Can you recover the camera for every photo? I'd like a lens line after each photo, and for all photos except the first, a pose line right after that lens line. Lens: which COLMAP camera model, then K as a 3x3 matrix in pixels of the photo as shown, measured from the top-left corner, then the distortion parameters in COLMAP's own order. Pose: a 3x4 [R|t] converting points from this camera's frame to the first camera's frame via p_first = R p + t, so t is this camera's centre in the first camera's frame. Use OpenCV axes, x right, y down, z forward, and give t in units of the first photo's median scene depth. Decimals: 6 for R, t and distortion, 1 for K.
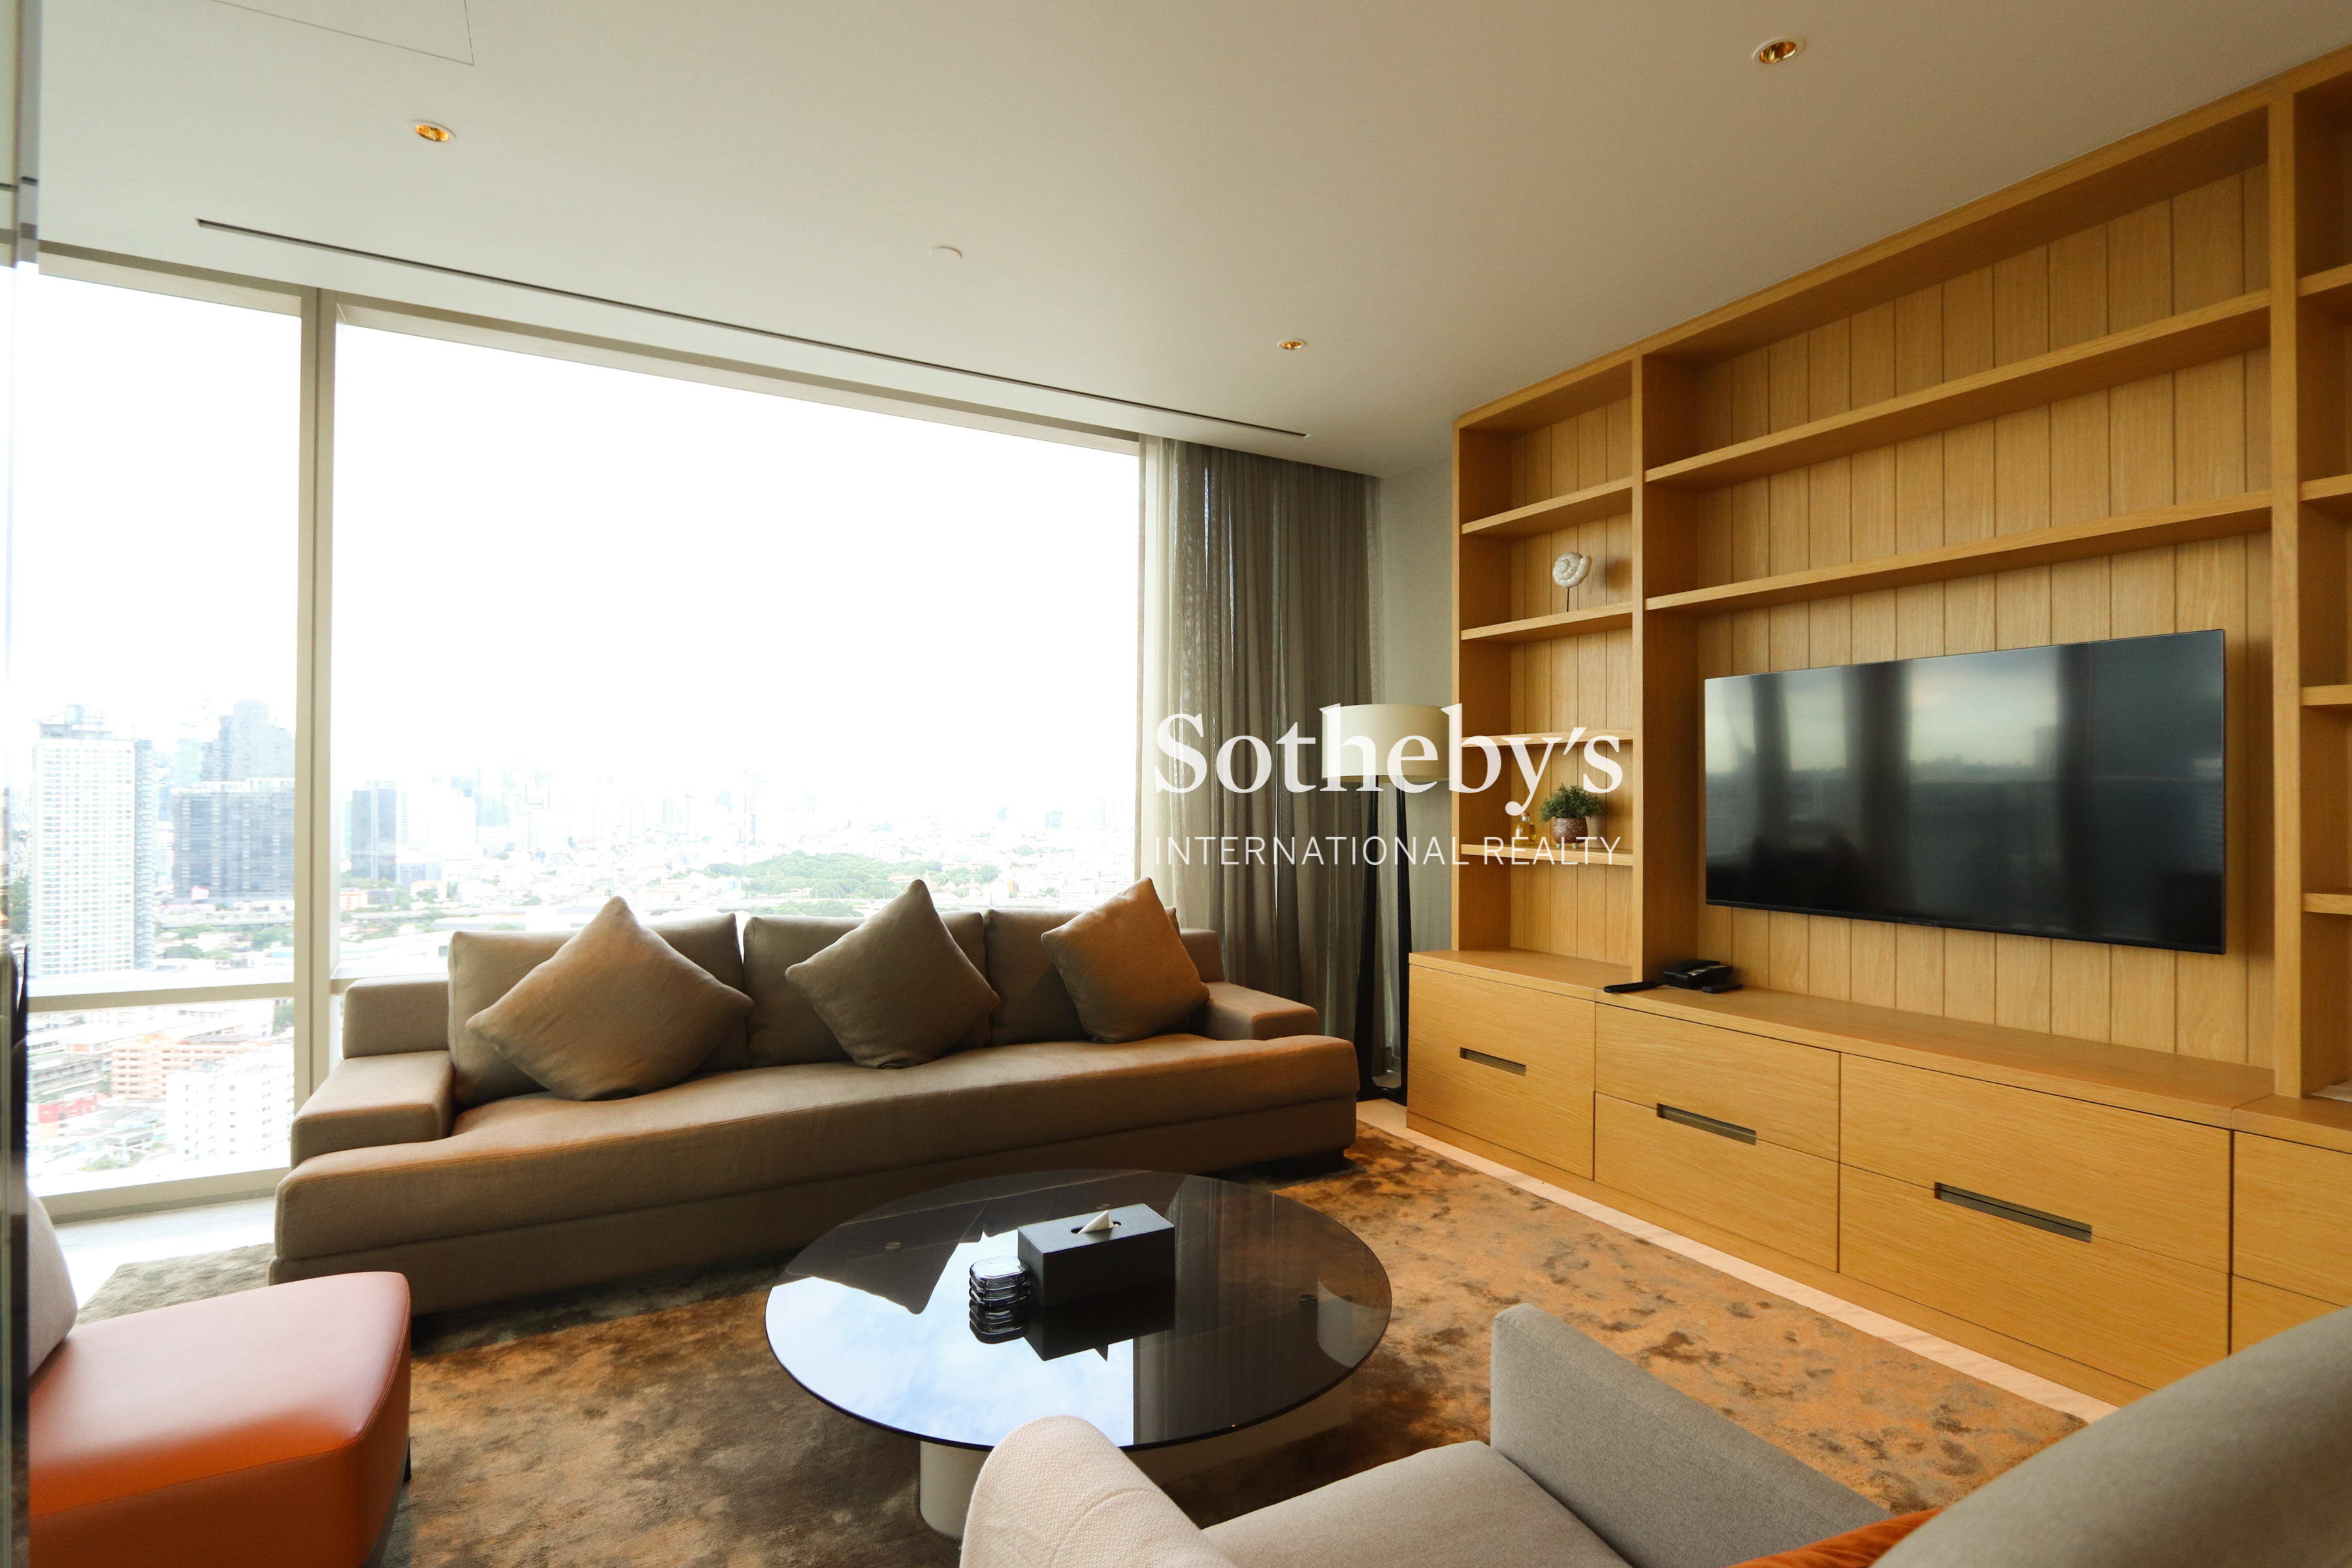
lens RADIAL K [[1084.7, 0, 1163.6], [0, 1084.7, 782.0], [0, 0, 1]] dist [-0.017115, 0.001130]
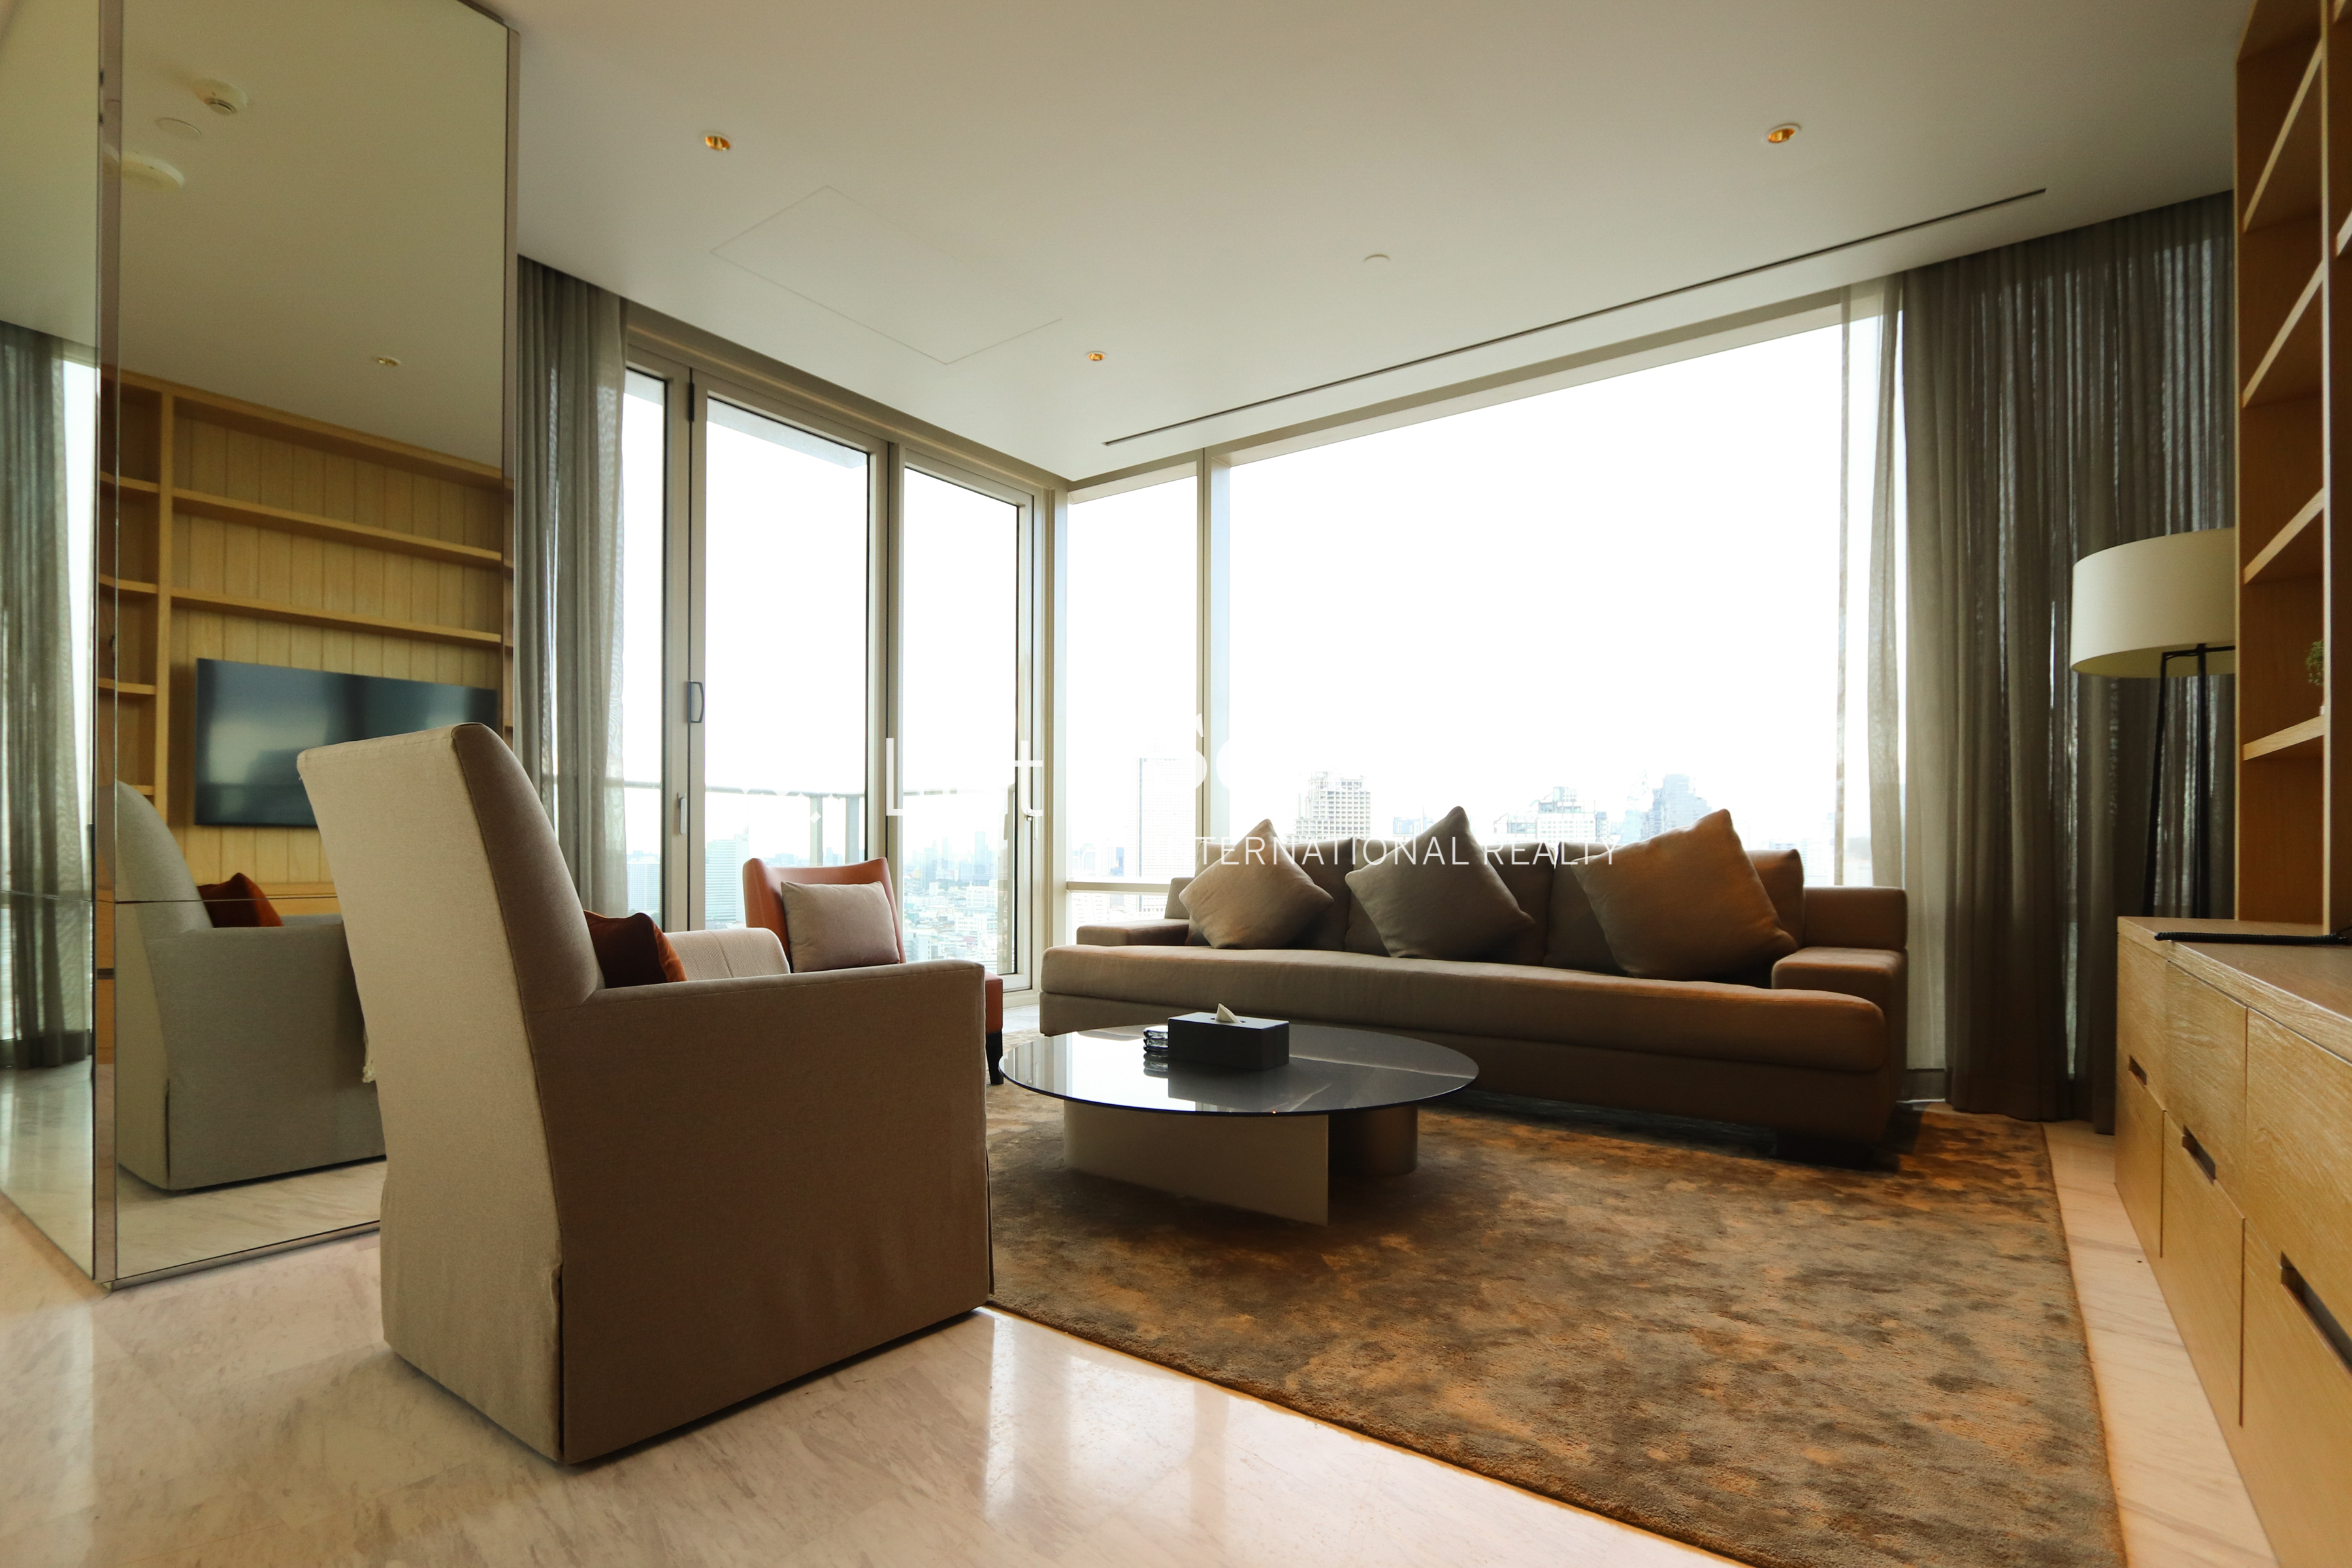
lens RADIAL K [[1121.3, 0, 1164.8], [0, 1121.3, 854.6], [0, 0, 1]] dist [-0.019977, -0.000286]
pose [[0.421155, -0.001832, -0.906987, 0.743927], [0.010728, 0.999938, 0.002962, 0.142179], [0.906925, -0.010977, 0.421149, 0.251980]]
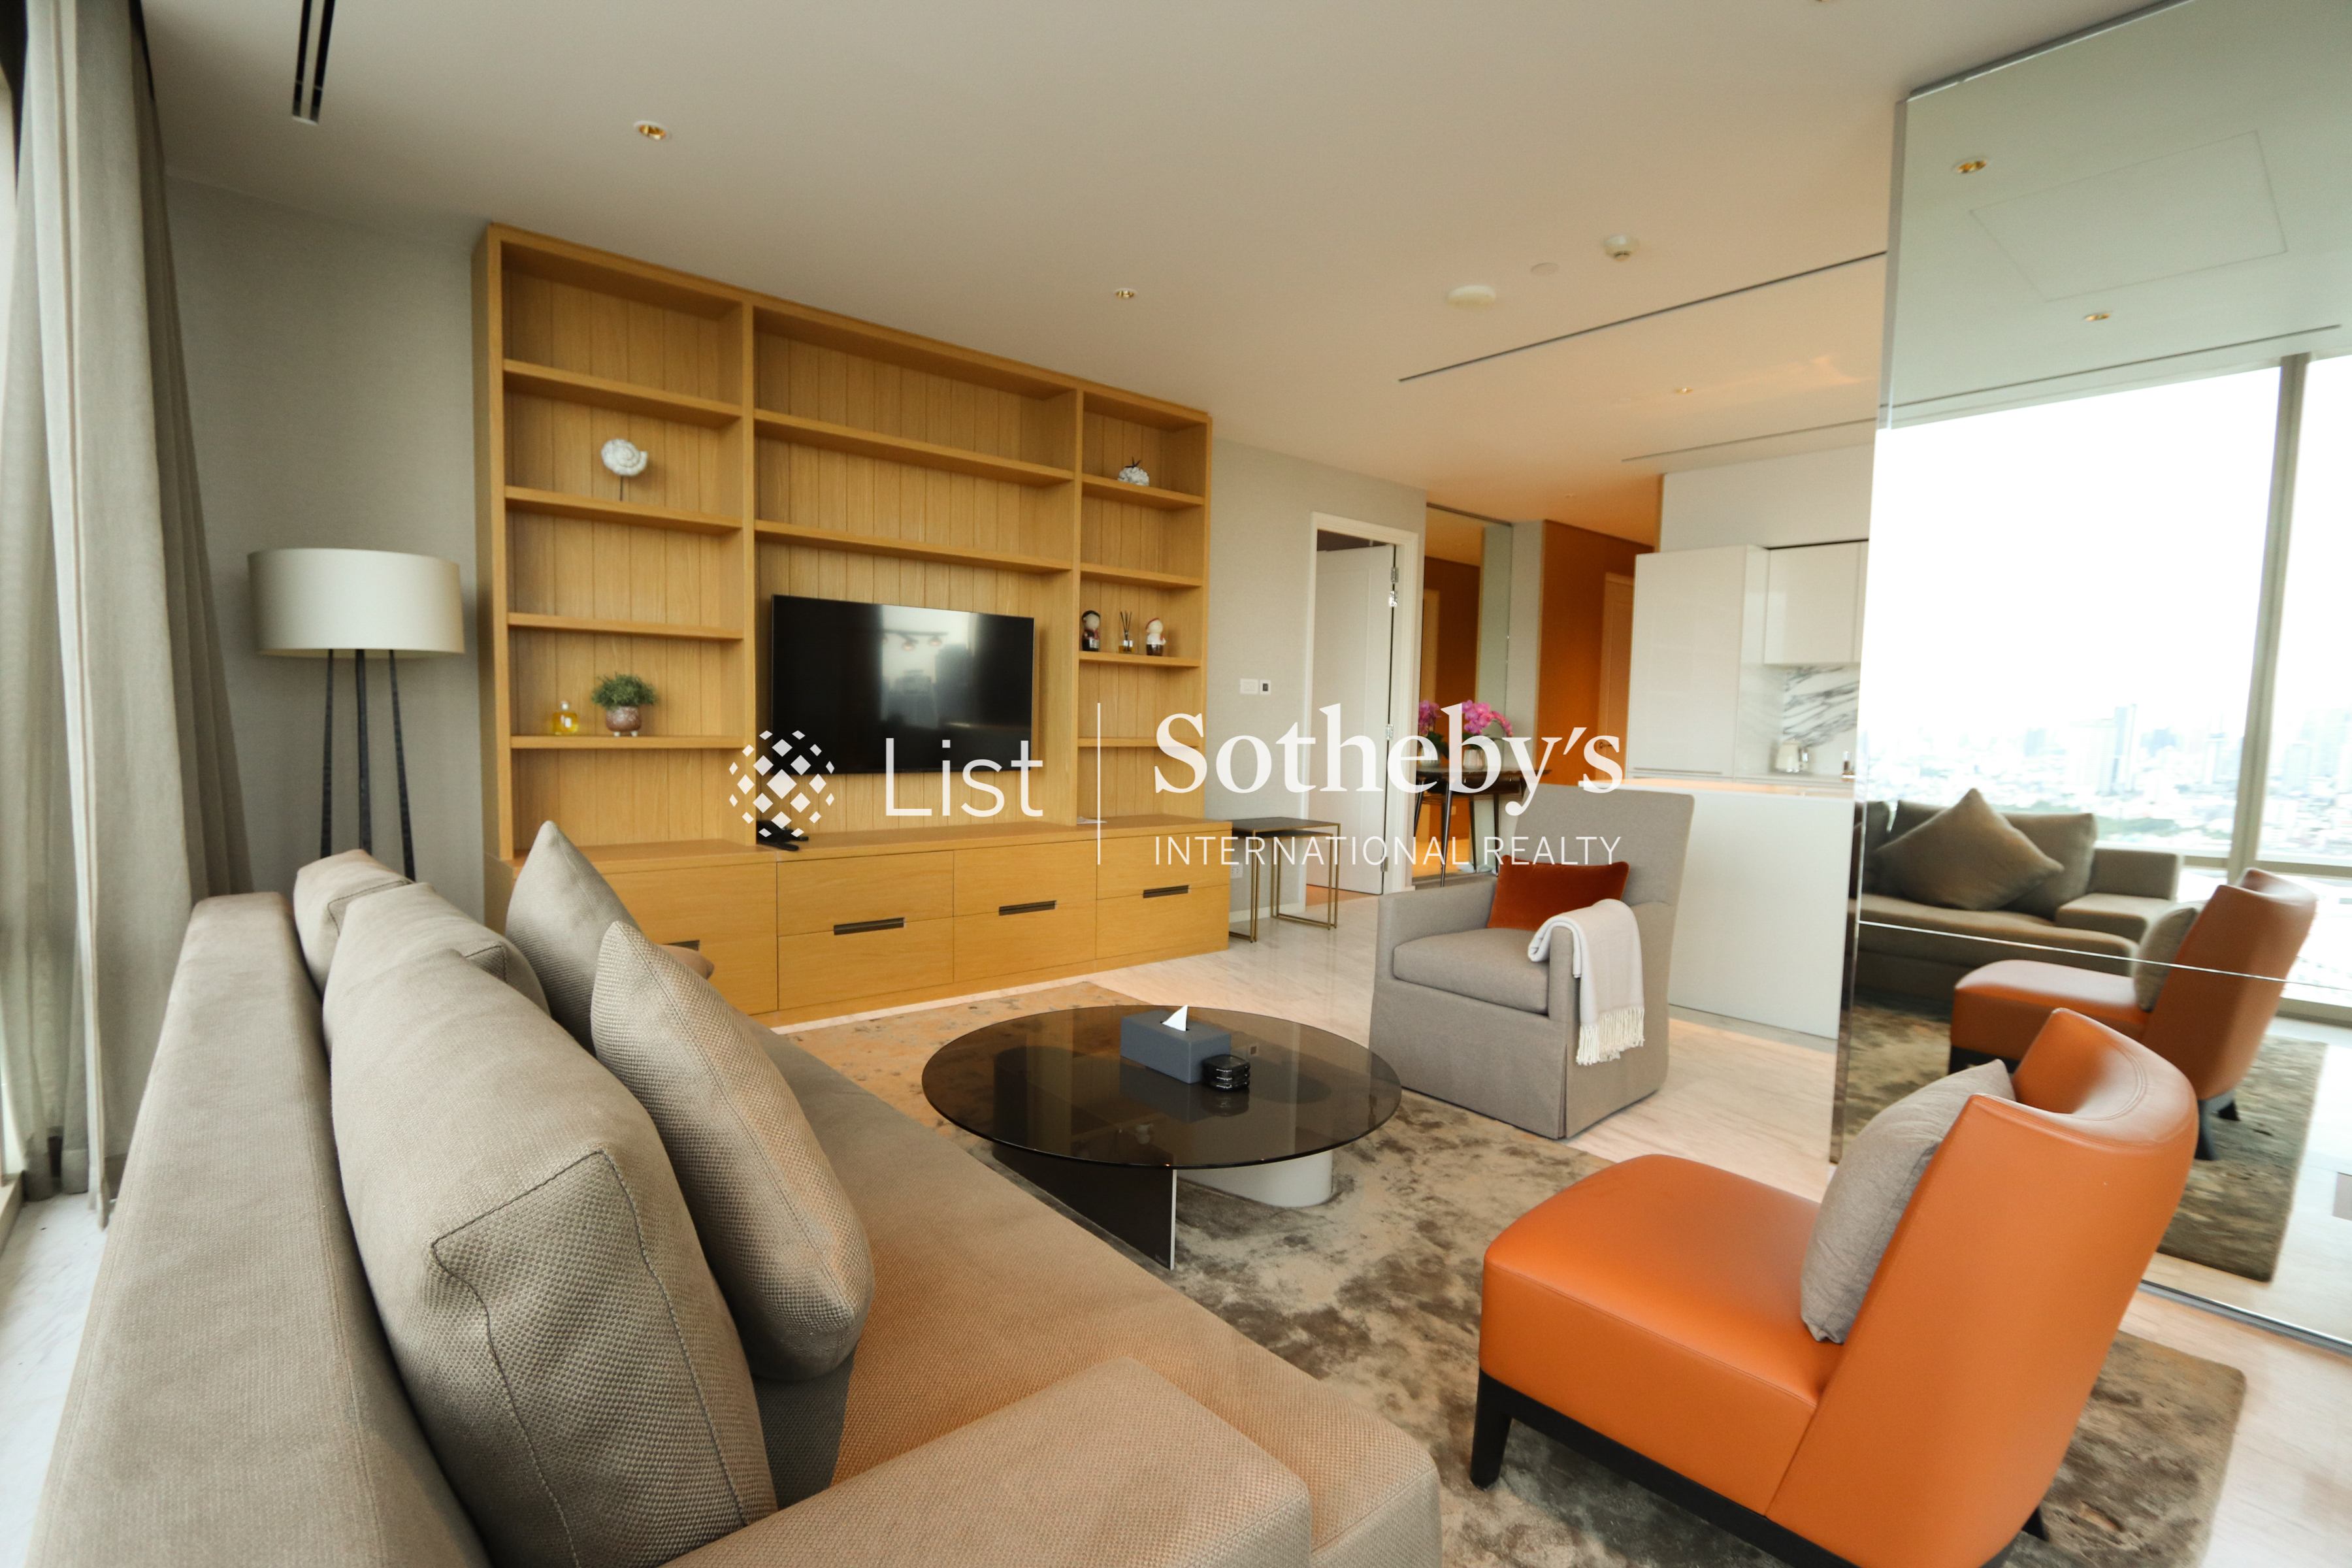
lens RADIAL K [[1087.4, 0, 1164.1], [0, 1087.4, 791.8], [0, 0, 1]] dist [-0.008569, 0.000330]
pose [[-0.199390, -0.076174, 0.976955, -0.882290], [-0.029162, 0.996994, 0.071785, 0.028550], [-0.979486, -0.014177, -0.201012, 0.859125]]
